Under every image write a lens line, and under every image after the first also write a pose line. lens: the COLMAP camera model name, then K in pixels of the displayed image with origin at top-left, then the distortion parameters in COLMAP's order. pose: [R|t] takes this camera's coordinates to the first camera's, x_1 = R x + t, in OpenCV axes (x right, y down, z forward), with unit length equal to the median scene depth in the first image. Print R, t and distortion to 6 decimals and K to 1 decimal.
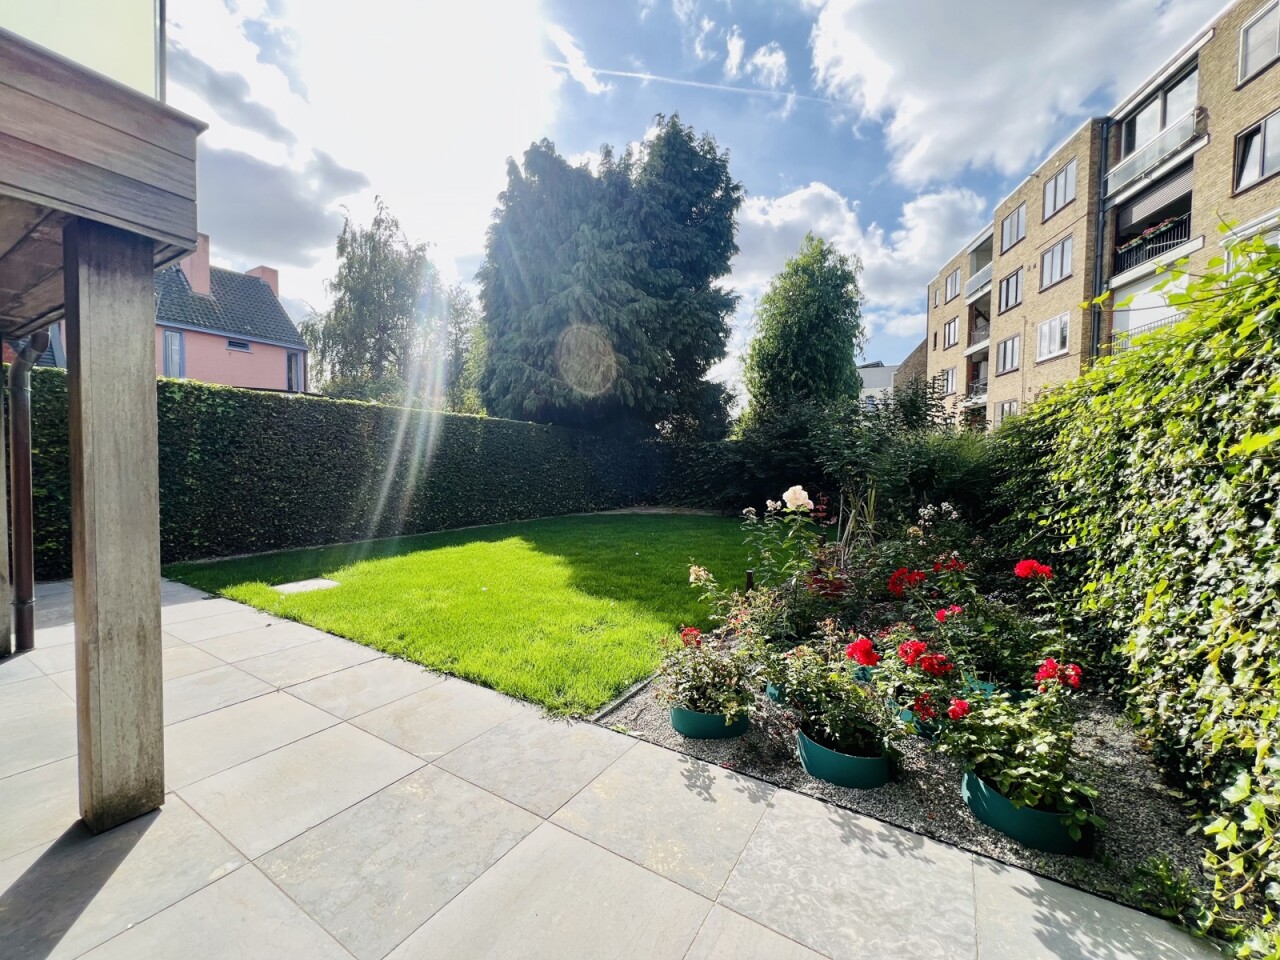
lens RADIAL K [[513.0, 0, 640.7], [0, 513.0, 481.8], [0, 0, 1]] dist [-0.000986, 0.000434]
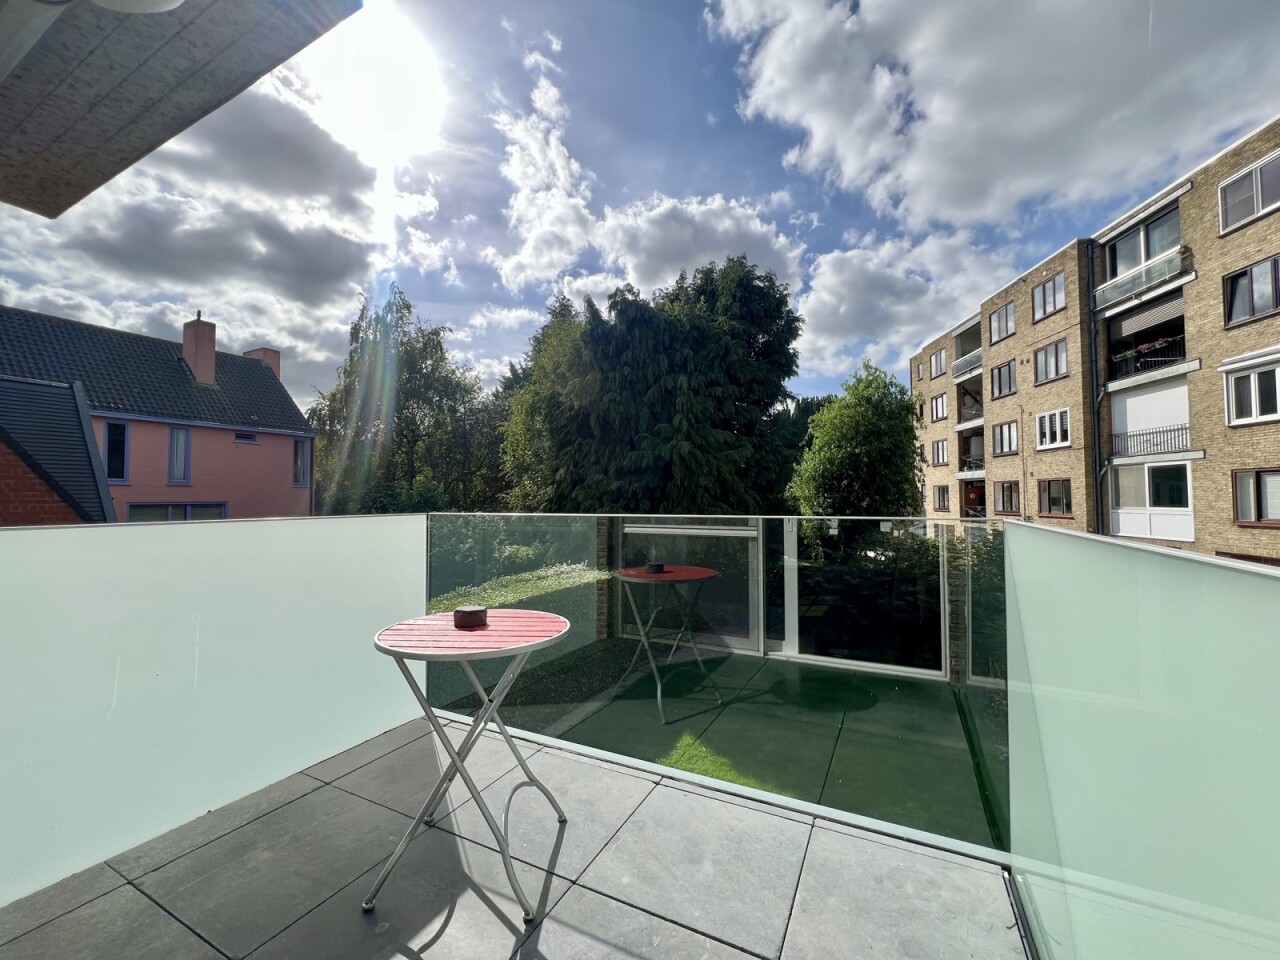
lens RADIAL K [[513.0, 0, 639.9], [0, 513.0, 478.4], [0, 0, 1]] dist [-0.000986, 0.000434]
pose [[0.997090, -0.013868, 0.074963, -0.206096], [0.019535, 0.996962, -0.075402, -0.169857], [-0.073690, 0.076647, 0.994331, 0.007139]]
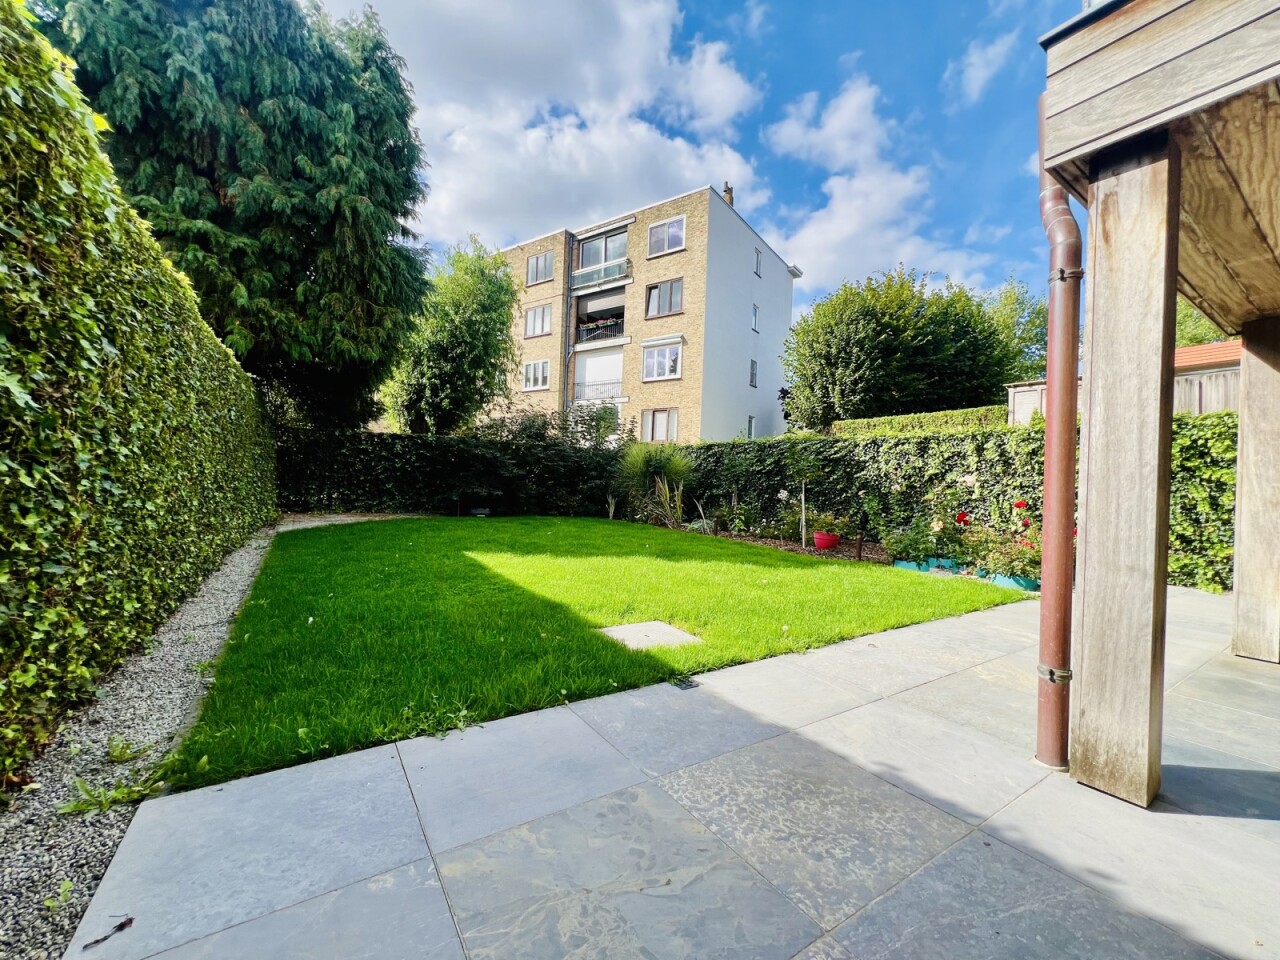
lens RADIAL K [[513.0, 0, 638.6], [0, 513.0, 484.1], [0, 0, 1]] dist [-0.000986, 0.000434]
pose [[0.432883, 0.002077, 0.901448, -0.423831], [0.001542, 0.999994, -0.003044, 0.009727], [-0.901449, 0.002707, 0.432877, 0.263711]]
